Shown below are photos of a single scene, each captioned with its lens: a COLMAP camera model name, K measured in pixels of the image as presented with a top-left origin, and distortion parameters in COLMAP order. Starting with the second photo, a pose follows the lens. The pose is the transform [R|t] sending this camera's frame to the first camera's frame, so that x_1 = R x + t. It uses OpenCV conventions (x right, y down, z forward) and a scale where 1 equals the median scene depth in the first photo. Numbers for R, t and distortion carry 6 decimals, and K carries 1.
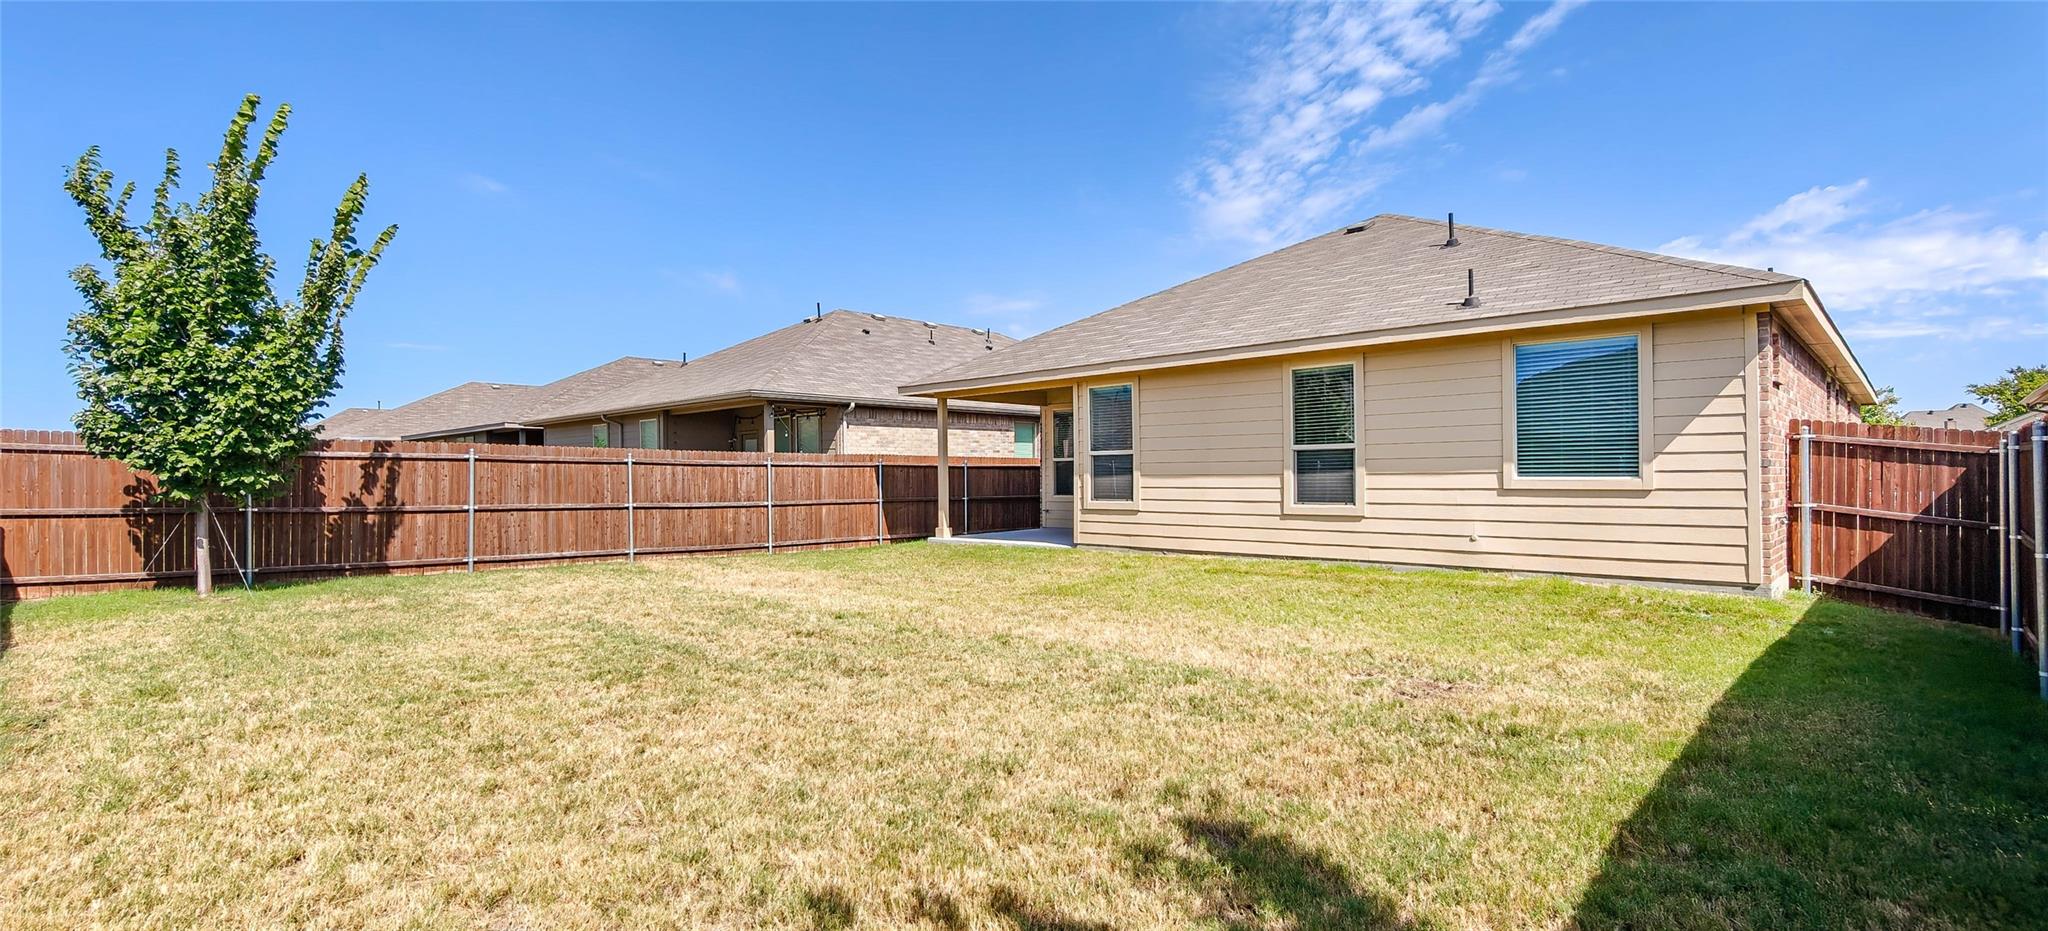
lens RADIAL K [[922.4, 0, 1029.3], [0, 922.4, 464.0], [0, 0, 1]] dist [-0.005444, 0.000072]
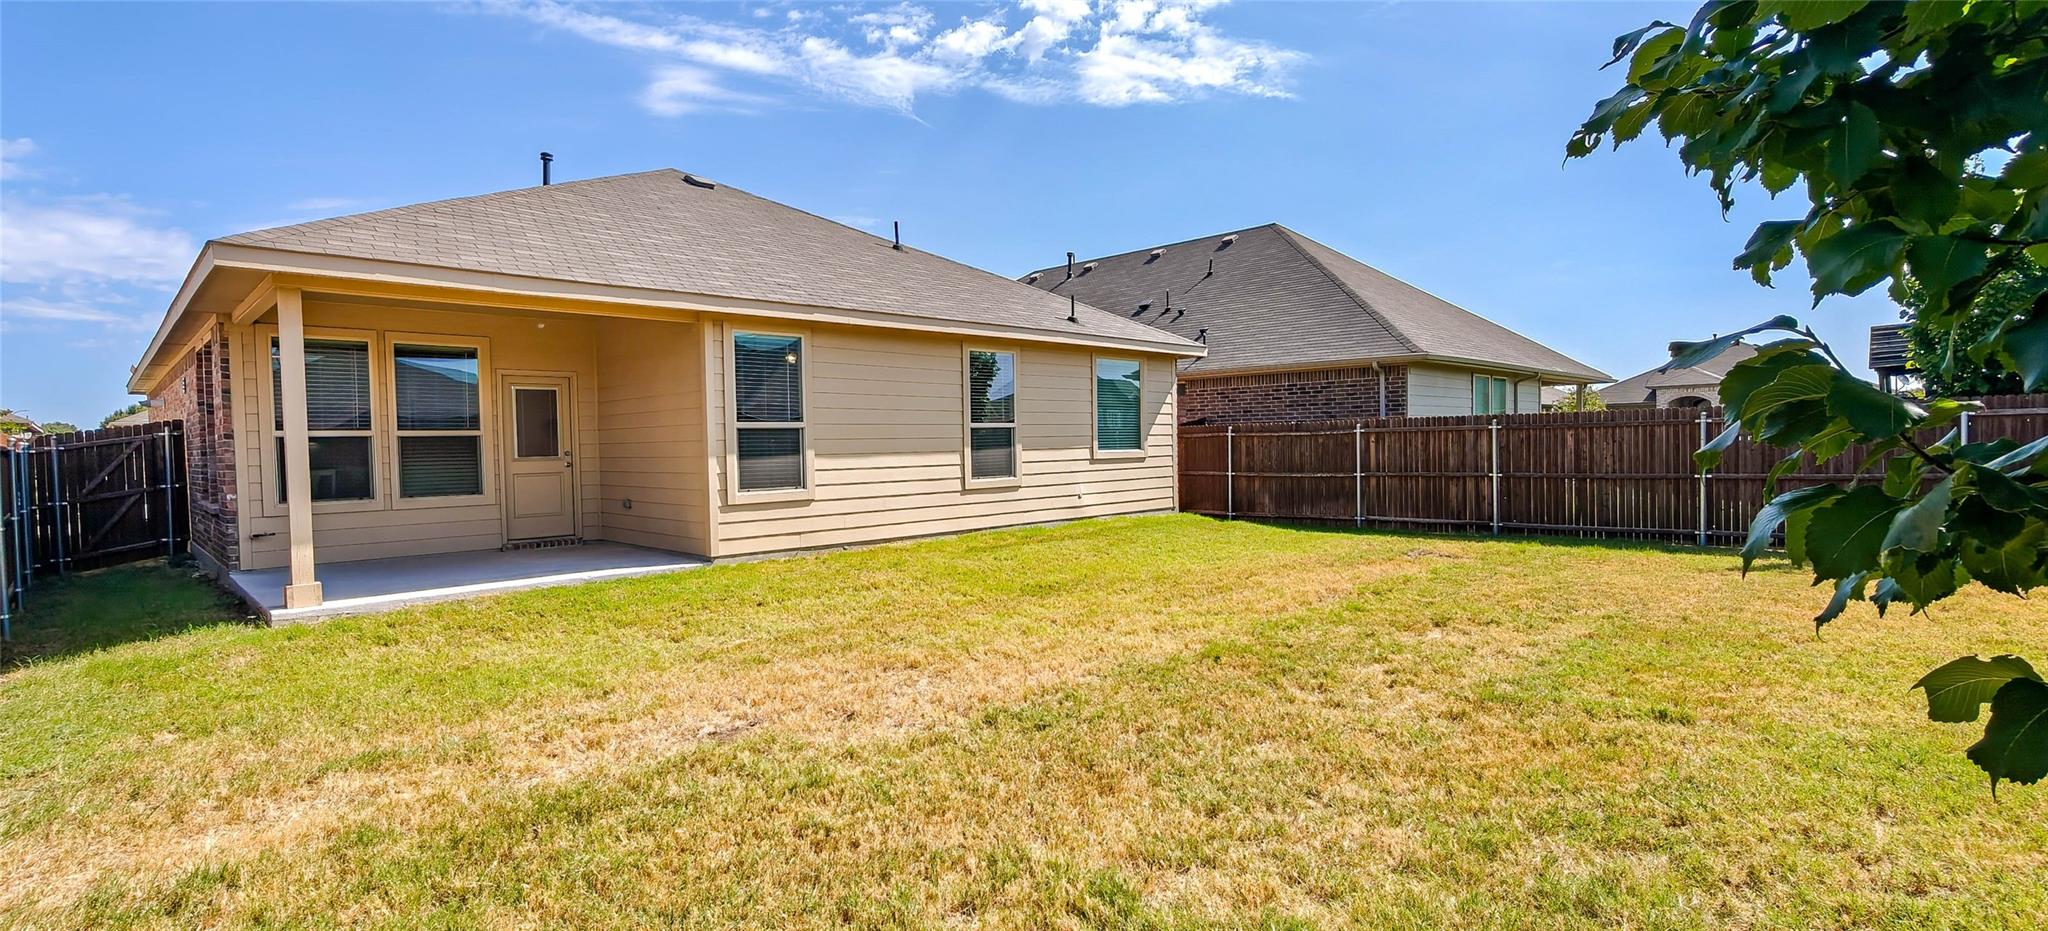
lens RADIAL K [[922.4, 0, 1029.0], [0, 922.4, 479.2], [0, 0, 1]] dist [-0.005444, 0.000072]
pose [[0.013150, -0.034124, 0.999331, -0.753430], [0.004904, 0.999408, 0.034062, 0.007772], [-0.999902, 0.004453, 0.013309, 0.912664]]
